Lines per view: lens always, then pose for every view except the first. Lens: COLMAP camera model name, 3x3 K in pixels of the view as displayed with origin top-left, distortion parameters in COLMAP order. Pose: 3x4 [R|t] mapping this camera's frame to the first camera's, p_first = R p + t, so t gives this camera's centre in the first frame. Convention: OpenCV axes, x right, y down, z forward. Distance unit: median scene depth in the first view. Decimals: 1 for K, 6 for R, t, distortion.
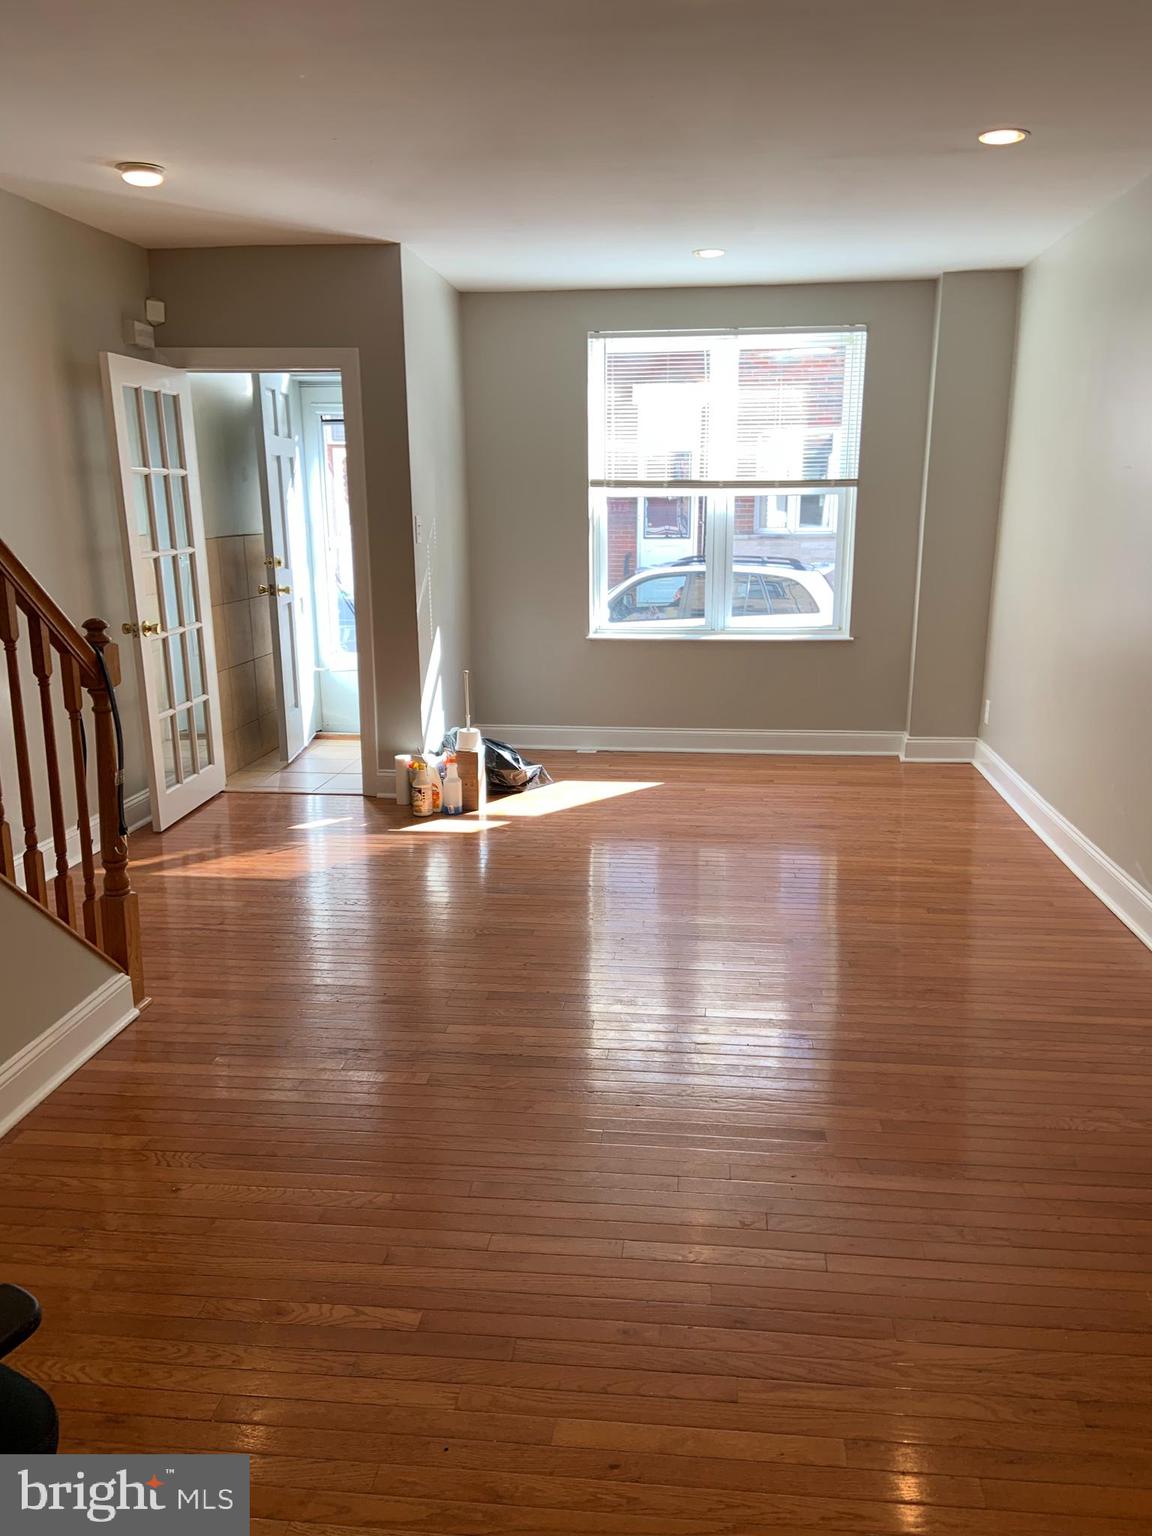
lens RADIAL K [[1155.6, 0, 576.0], [0, 1155.6, 768.0], [0, 0, 1]] dist [0.137562, -0.162359]
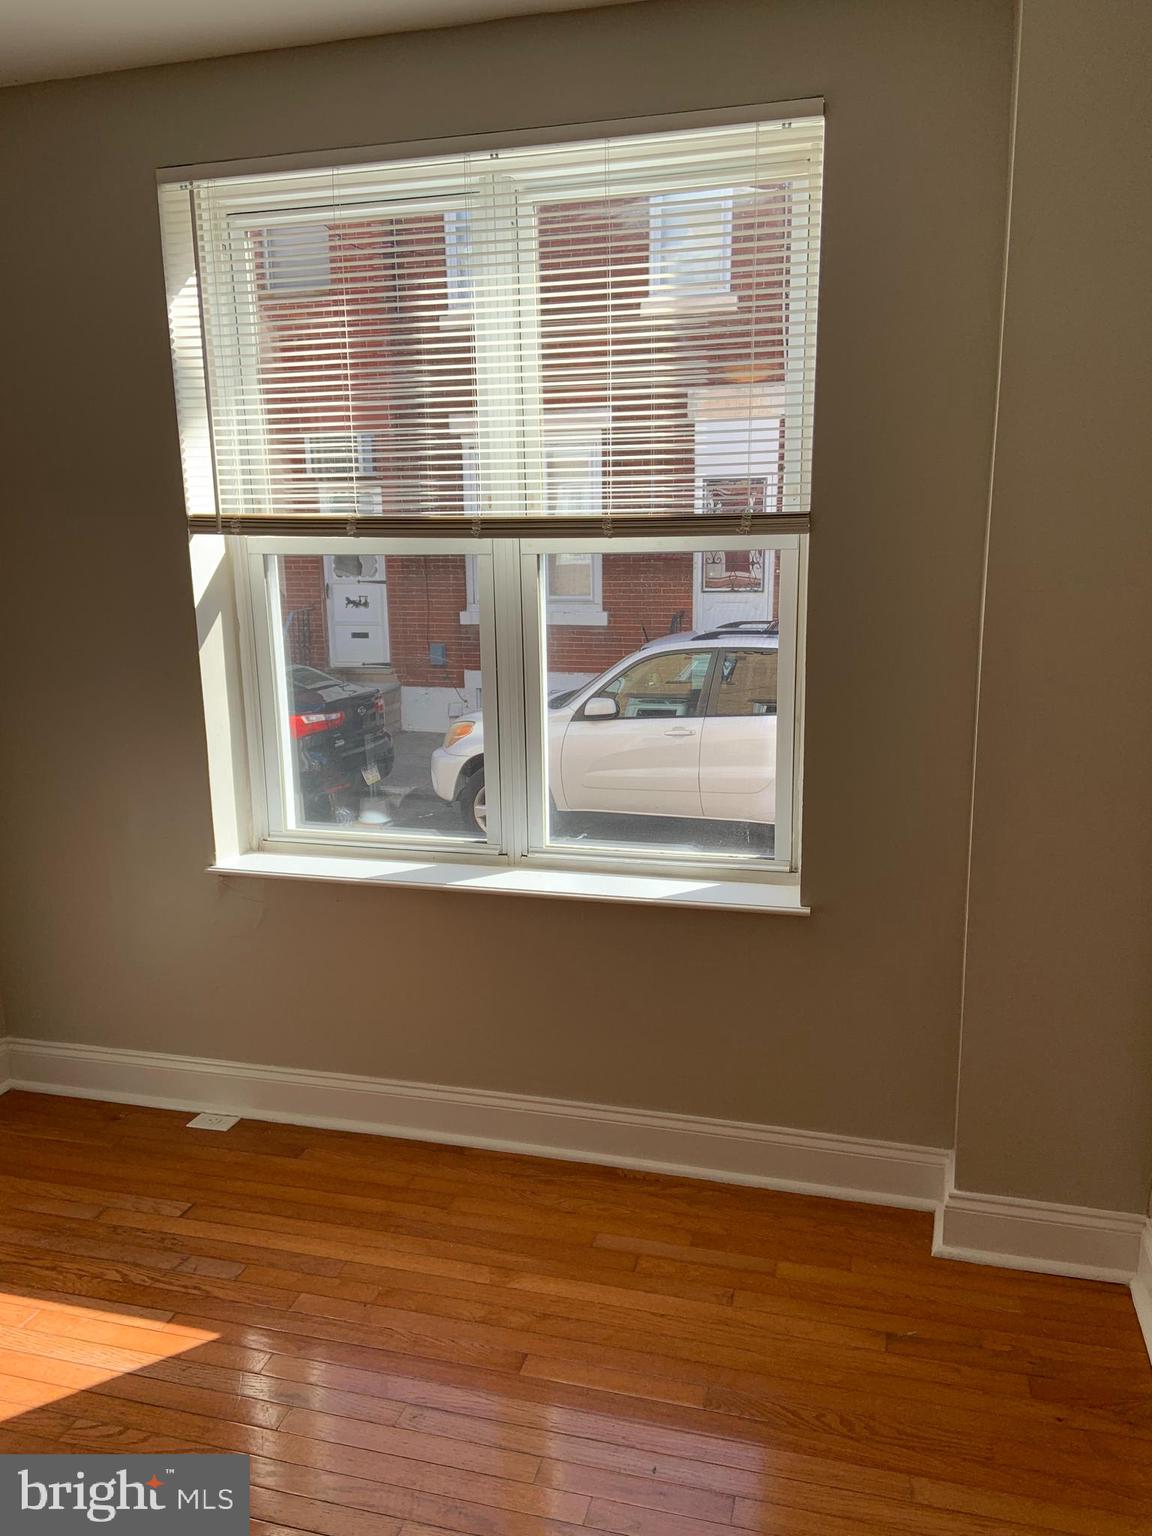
lens RADIAL K [[1155.6, 0, 576.0], [0, 1155.6, 768.0], [0, 0, 1]] dist [0.137562, -0.162359]
pose [[0.987989, 0.022122, -0.152935, 0.218287], [-0.027969, 0.998954, -0.036187, -0.143629], [0.151975, 0.040030, 0.987573, 0.598515]]
